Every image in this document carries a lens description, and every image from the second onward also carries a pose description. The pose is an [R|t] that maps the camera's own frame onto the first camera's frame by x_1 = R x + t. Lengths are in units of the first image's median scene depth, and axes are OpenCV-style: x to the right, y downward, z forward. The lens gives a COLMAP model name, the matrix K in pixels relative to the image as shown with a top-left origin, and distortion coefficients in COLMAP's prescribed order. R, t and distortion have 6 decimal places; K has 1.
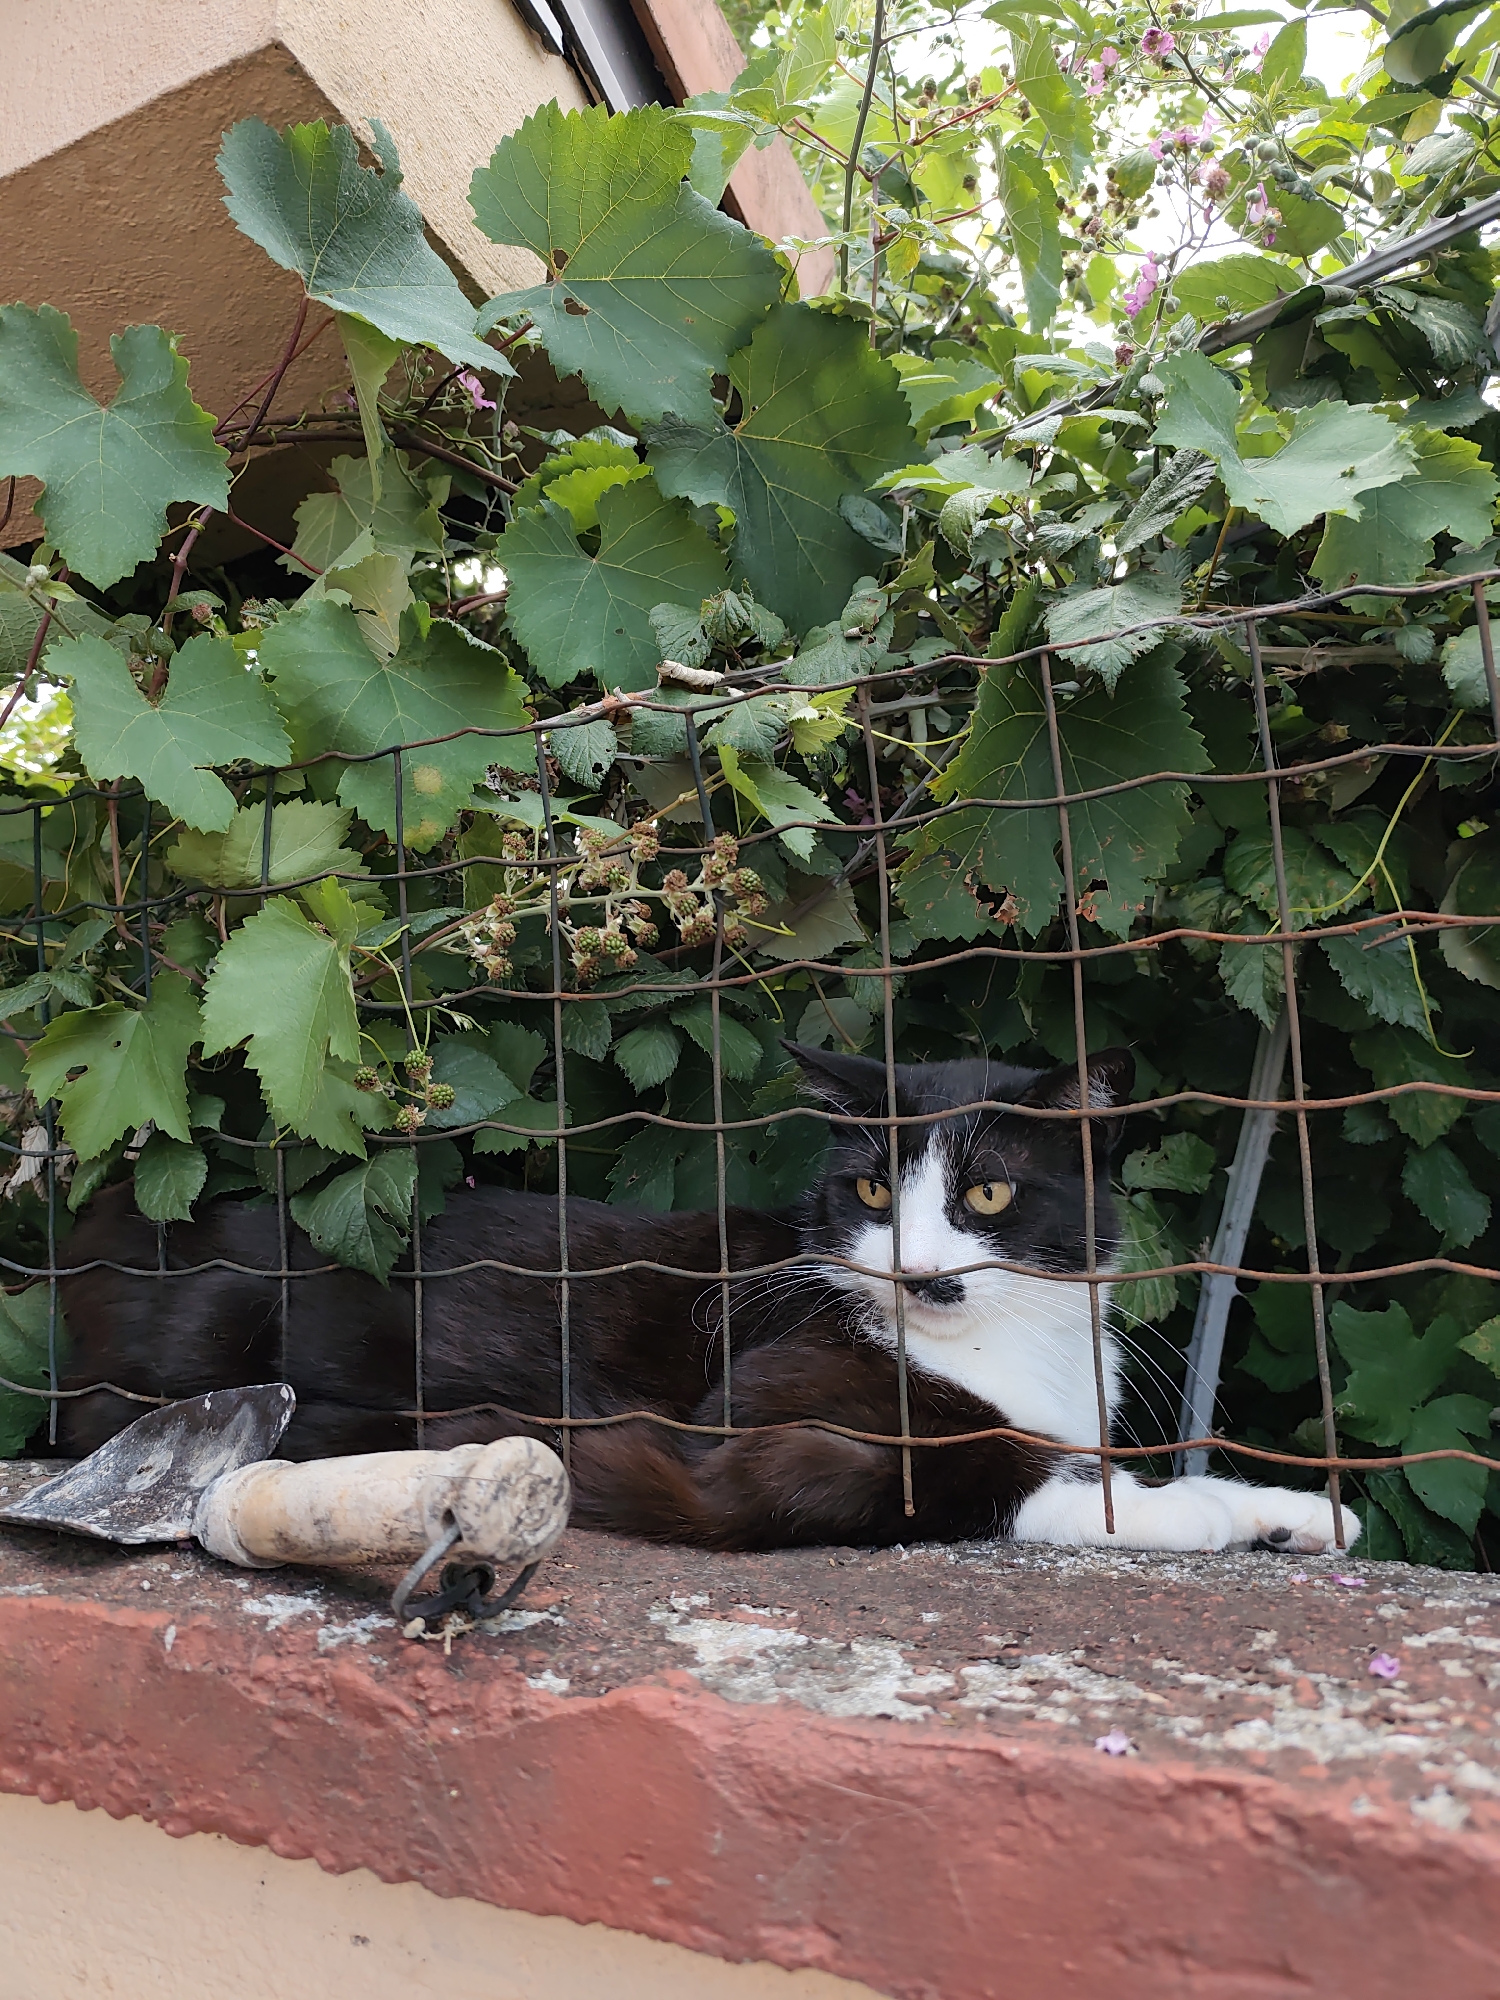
lens RADIAL K [[1448.0, 0, 749.3], [0, 1448.0, 1081.4], [0, 0, 1]] dist [0.004945, 0.001437]
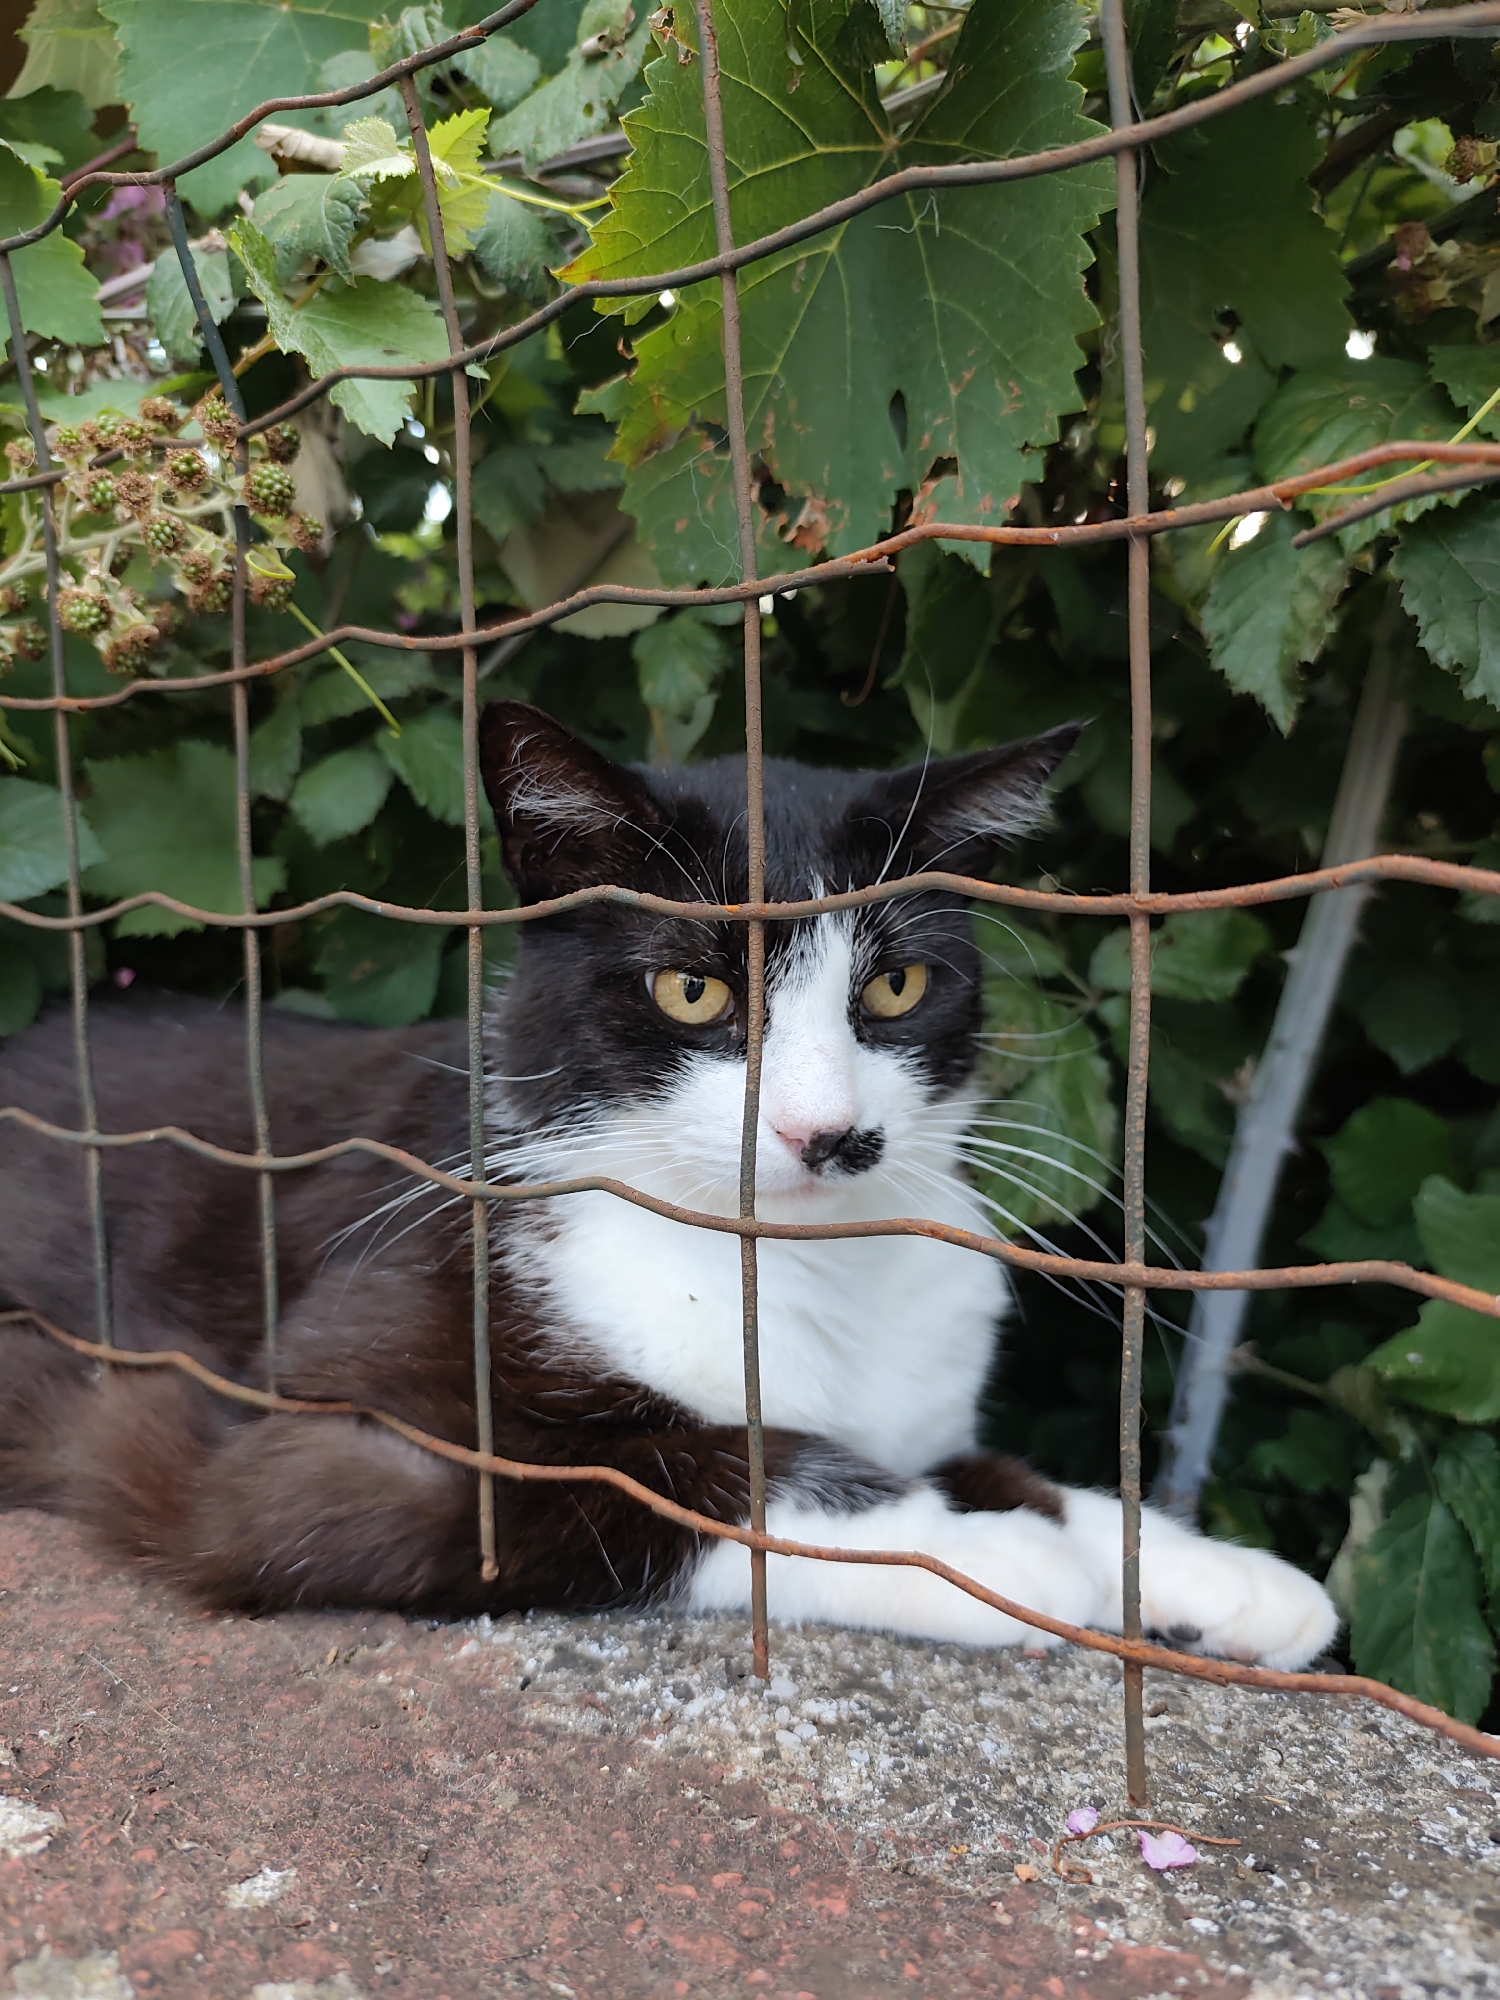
lens RADIAL K [[1448.0, 0, 749.3], [0, 1448.0, 1081.4], [0, 0, 1]] dist [0.004945, 0.001437]
pose [[0.979691, 0.028117, -0.198531, 0.298167], [0.012279, 0.979848, 0.199365, -0.019276], [0.200136, -0.197754, 0.959604, 0.438676]]
